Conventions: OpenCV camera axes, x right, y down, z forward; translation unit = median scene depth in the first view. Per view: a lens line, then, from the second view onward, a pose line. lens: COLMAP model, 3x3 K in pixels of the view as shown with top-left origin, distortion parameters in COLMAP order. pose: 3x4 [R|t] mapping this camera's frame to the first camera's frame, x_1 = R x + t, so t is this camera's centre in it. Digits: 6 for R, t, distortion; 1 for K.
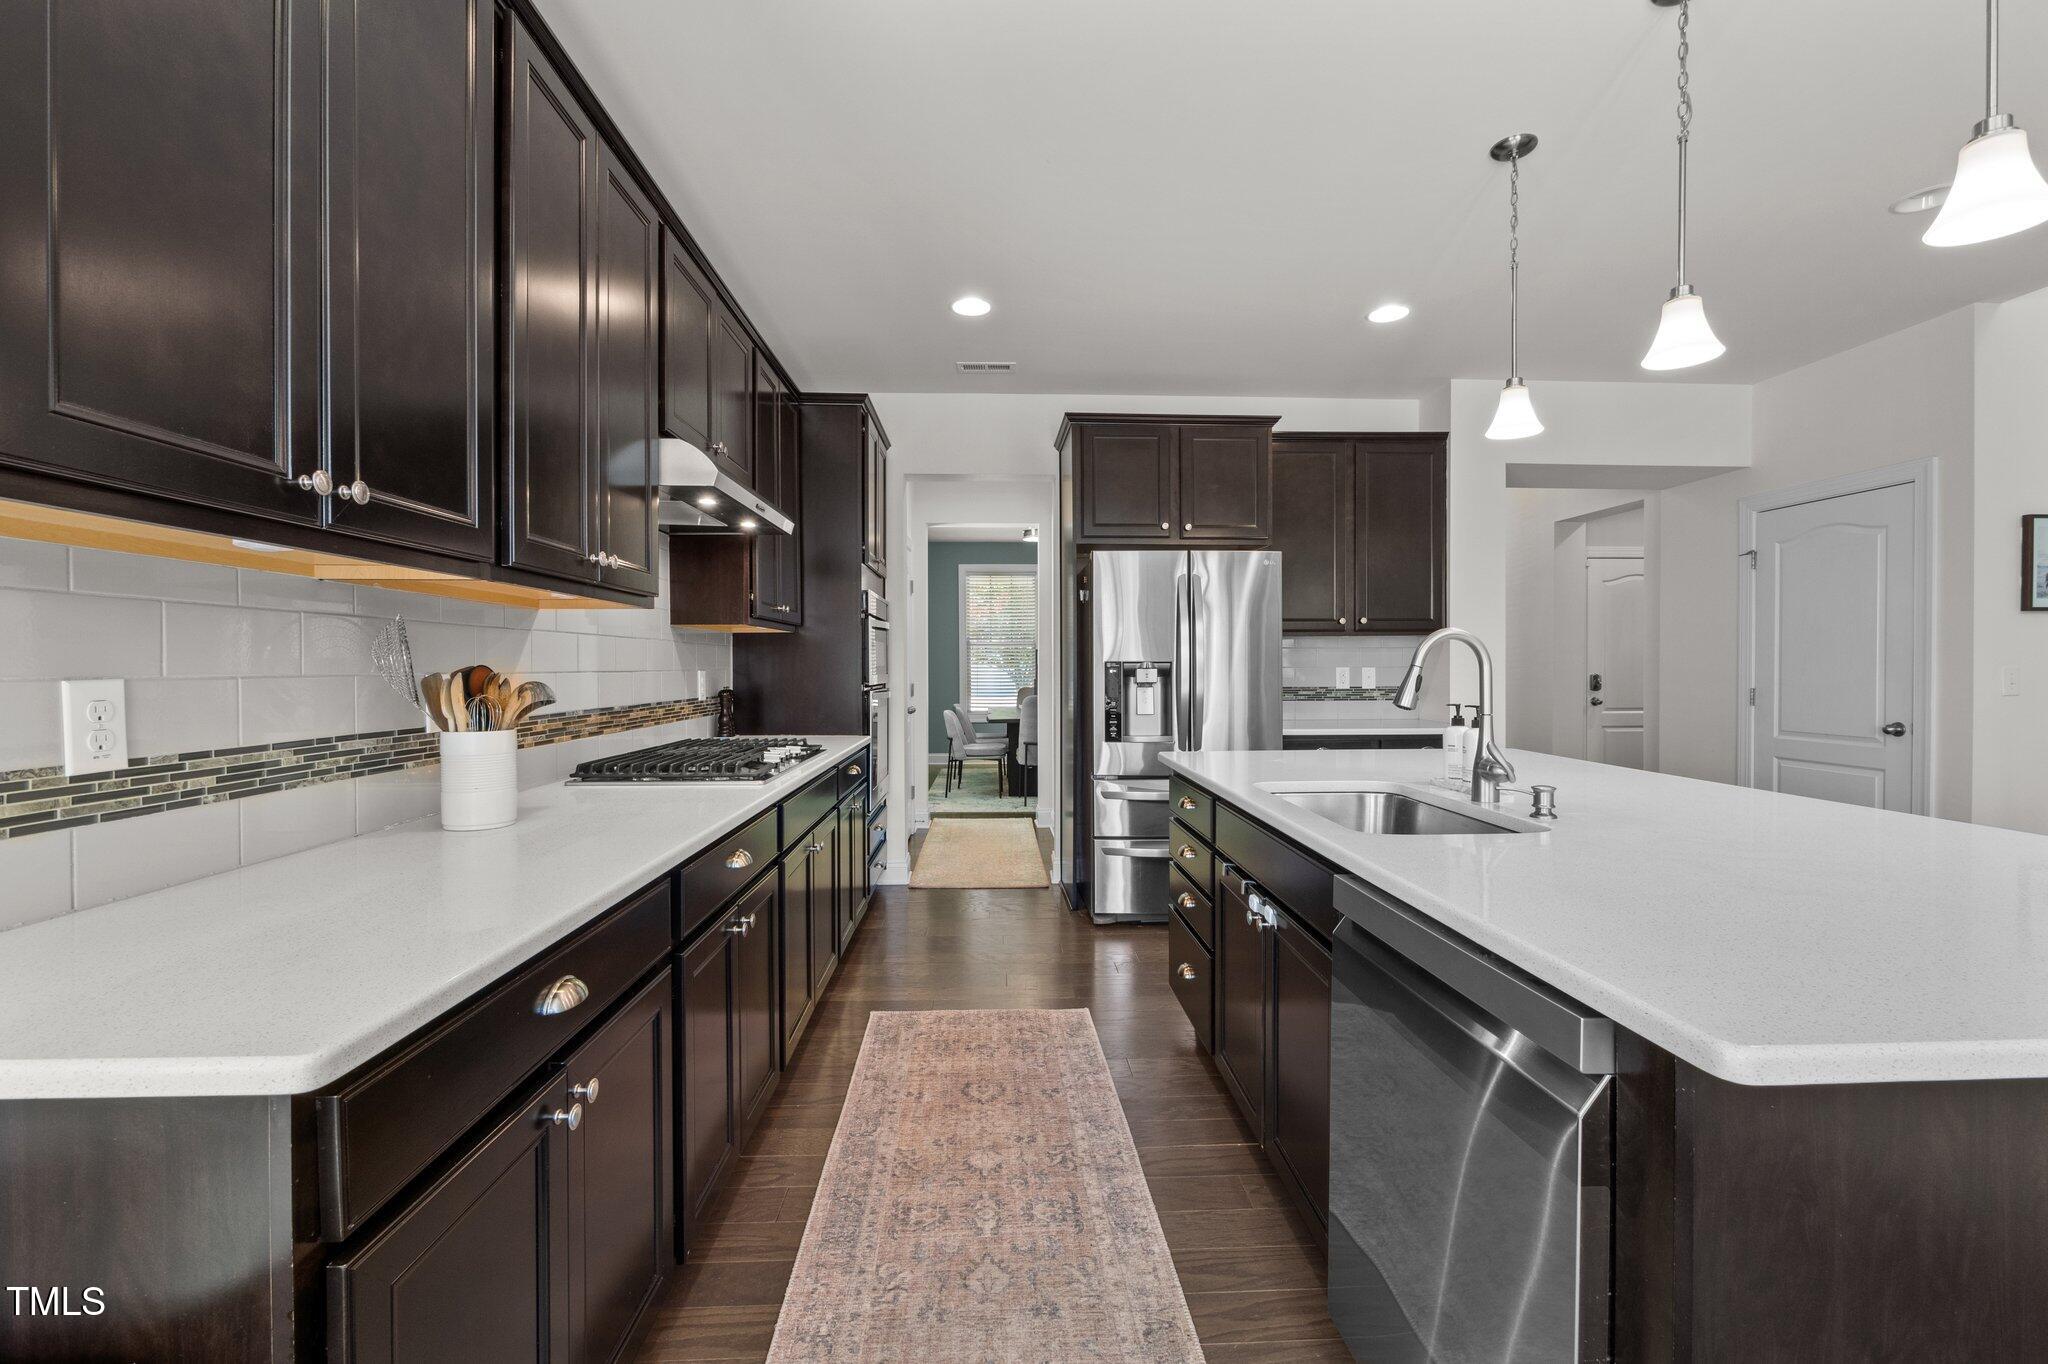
lens RADIAL K [[856.8, 0, 1024.0], [0, 856.8, 682.0], [0, 0, 1]] dist [-0.000939, -0.000117]
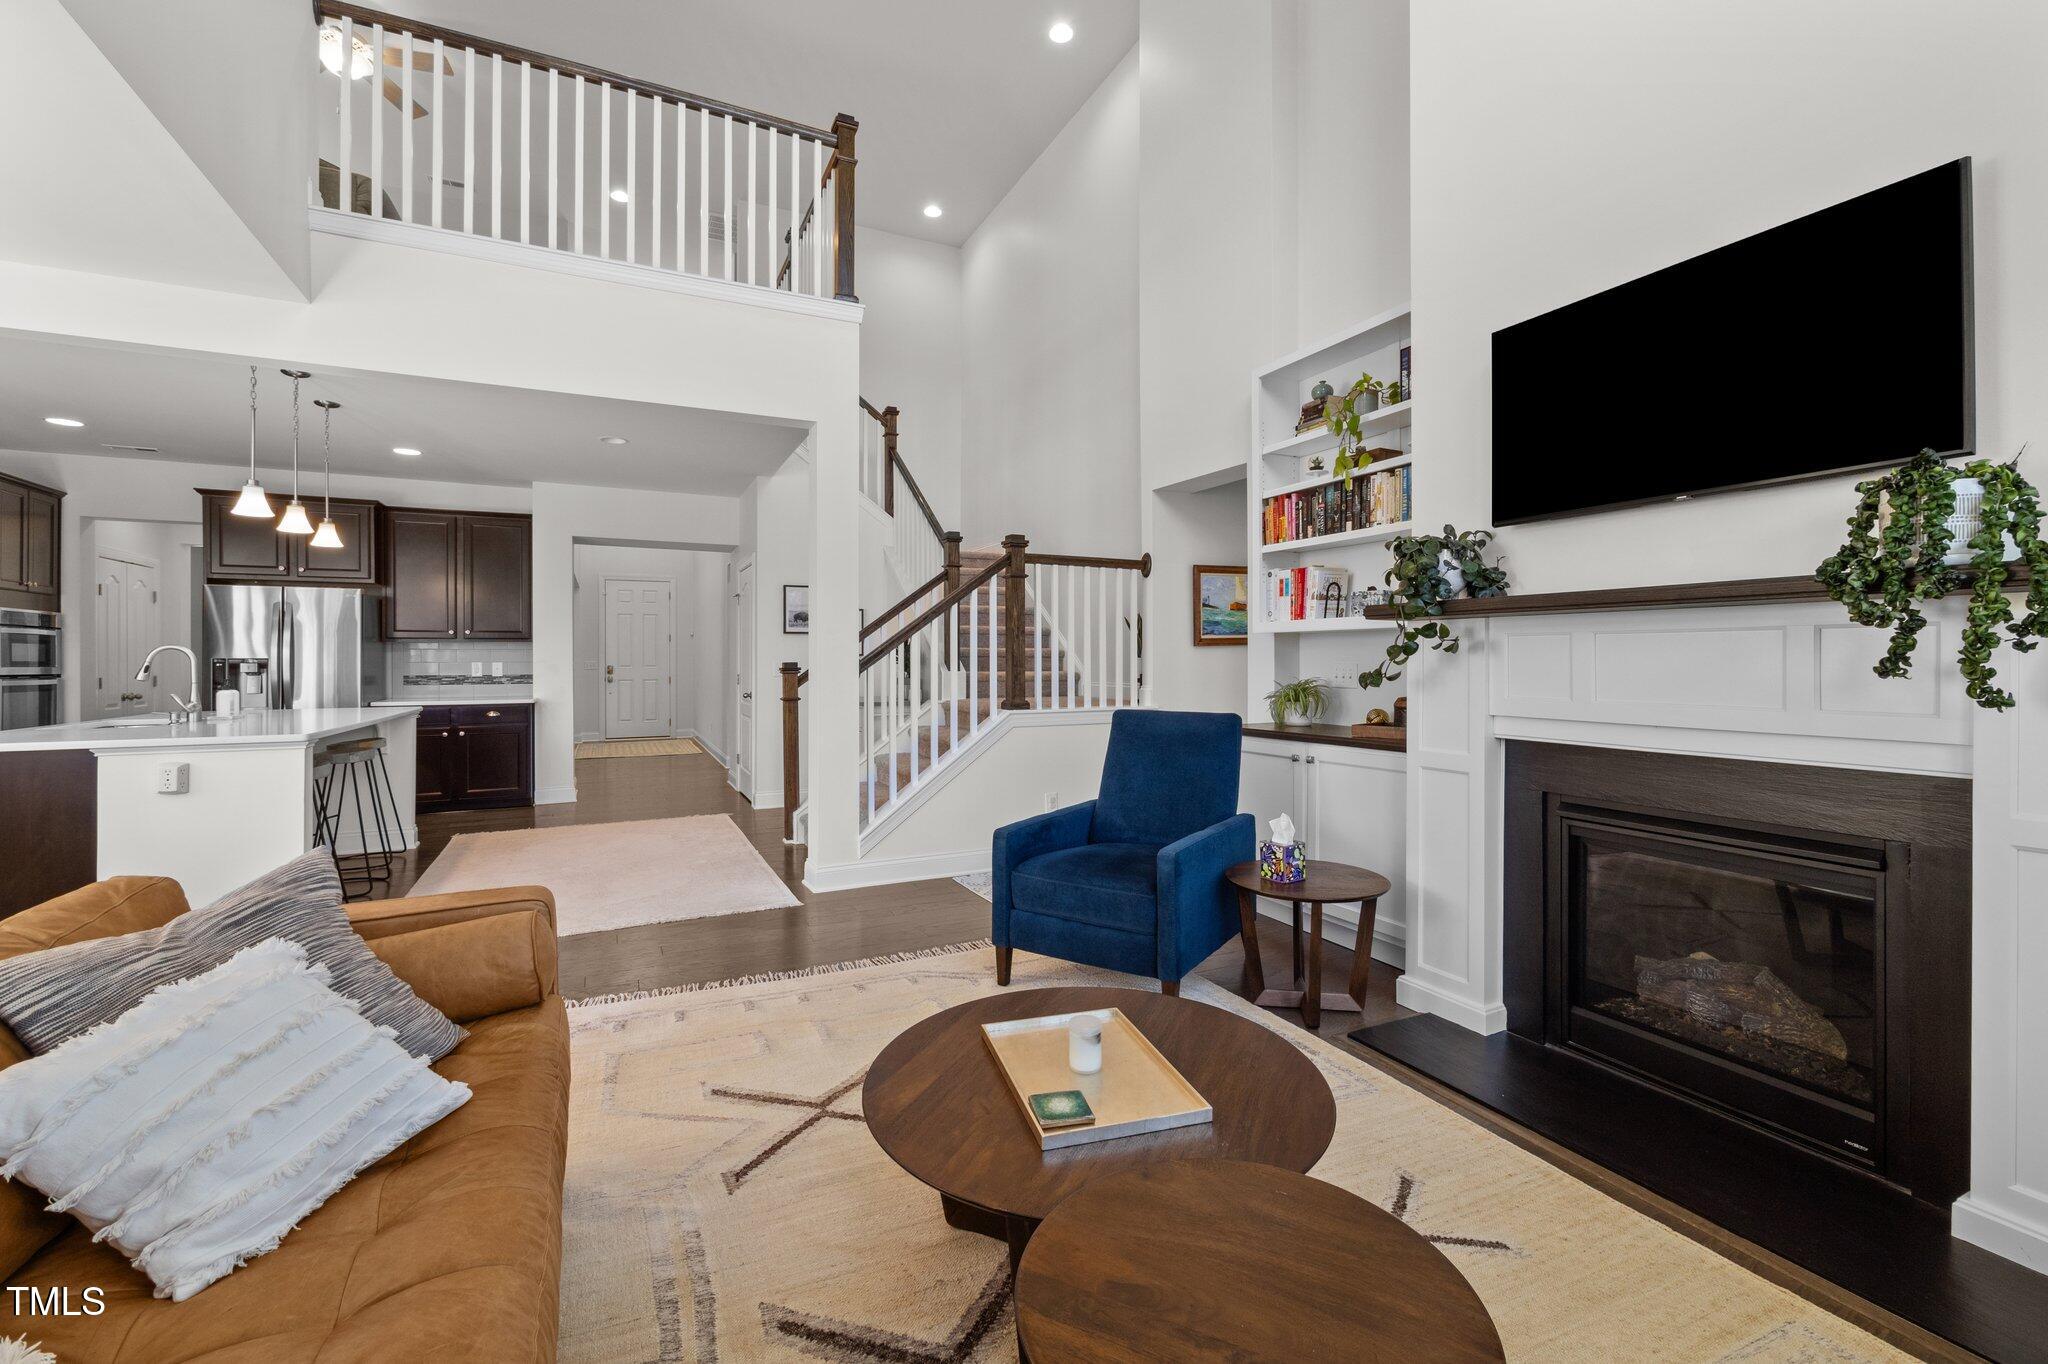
lens RADIAL K [[856.8, 0, 1024.0], [0, 856.8, 682.0], [0, 0, 1]] dist [-0.000939, -0.000117]
pose [[0.919438, -0.009755, 0.393113, 0.765009], [0.006772, 0.999937, 0.008975, 0.012247], [-0.393176, -0.005590, 0.919446, -0.897056]]
